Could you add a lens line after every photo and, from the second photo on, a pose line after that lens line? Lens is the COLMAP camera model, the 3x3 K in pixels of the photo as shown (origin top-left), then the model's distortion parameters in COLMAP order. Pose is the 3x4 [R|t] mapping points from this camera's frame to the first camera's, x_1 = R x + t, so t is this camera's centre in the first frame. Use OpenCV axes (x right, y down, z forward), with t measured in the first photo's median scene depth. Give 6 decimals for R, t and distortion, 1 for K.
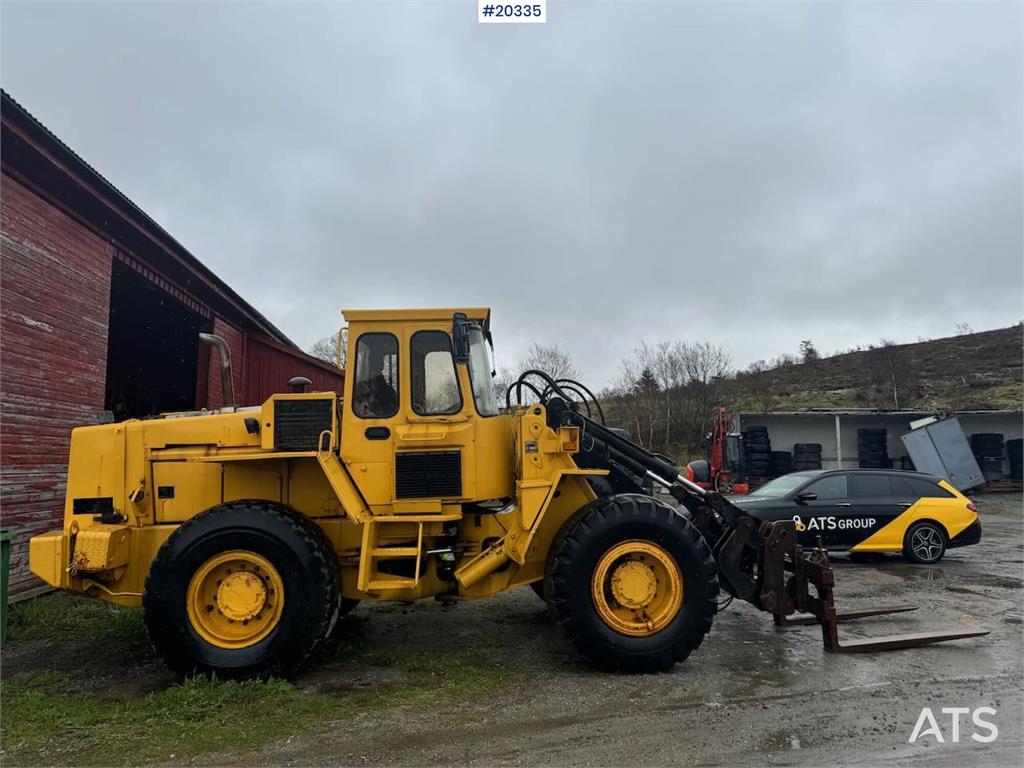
lens RADIAL K [[717.0, 0, 512.0], [0, 717.0, 384.0], [0, 0, 1]] dist [0.056181, -0.062958]
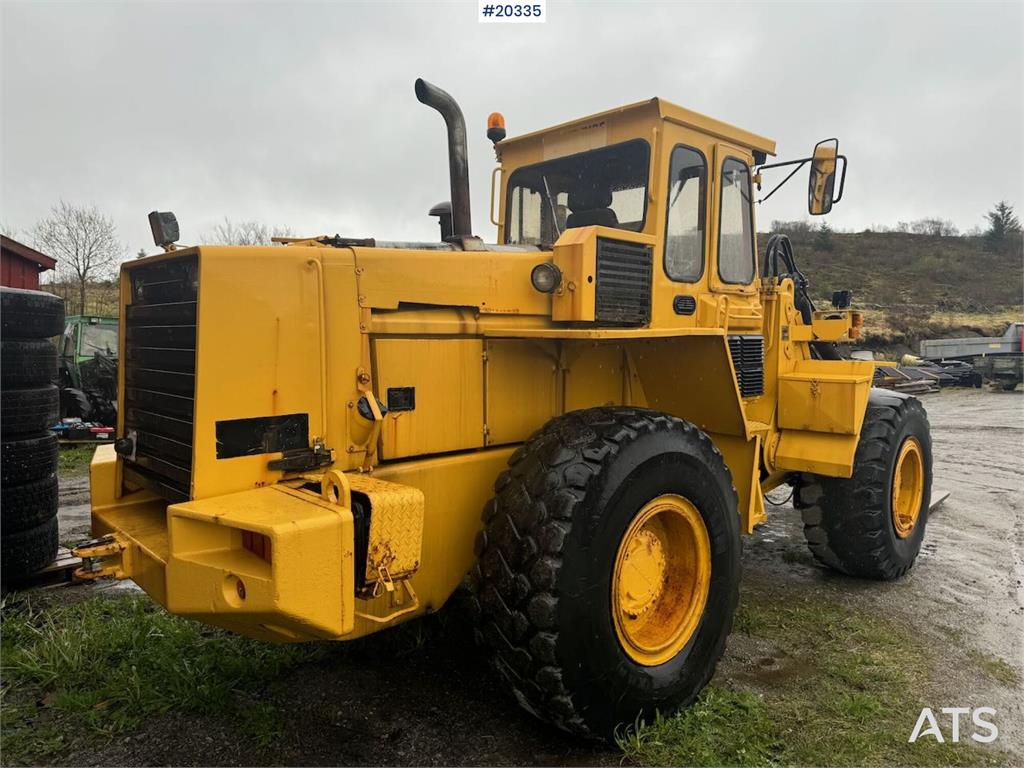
lens RADIAL K [[717.0, 0, 512.0], [0, 717.0, 384.0], [0, 0, 1]] dist [0.056181, -0.062958]
pose [[0.758007, -0.012973, 0.652117, -0.763377], [-0.079221, 0.990569, 0.111791, 0.081187], [-0.647417, -0.136400, 0.749831, 0.607682]]
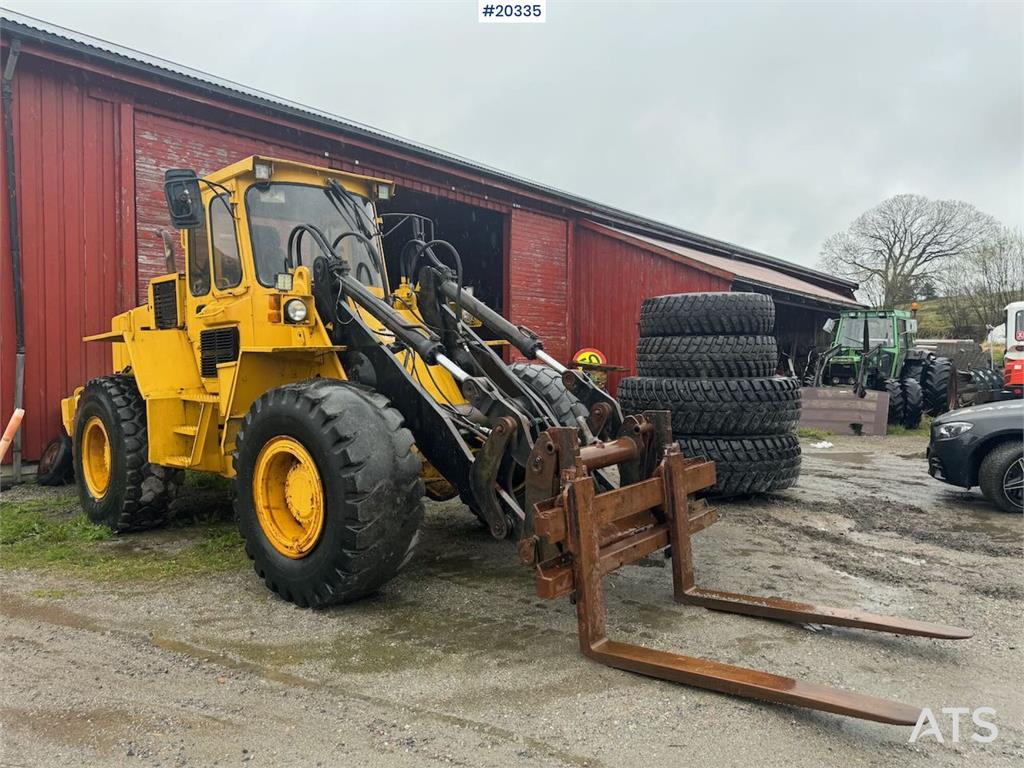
lens RADIAL K [[708.3, 0, 512.0], [0, 708.3, 384.0], [0, 0, 1]] dist [0.106452, -0.141691]
pose [[0.712616, 0.030368, -0.700896, 0.810867], [0.076947, 0.989652, 0.121113, 0.081770], [0.697321, -0.140238, 0.702905, 0.595328]]
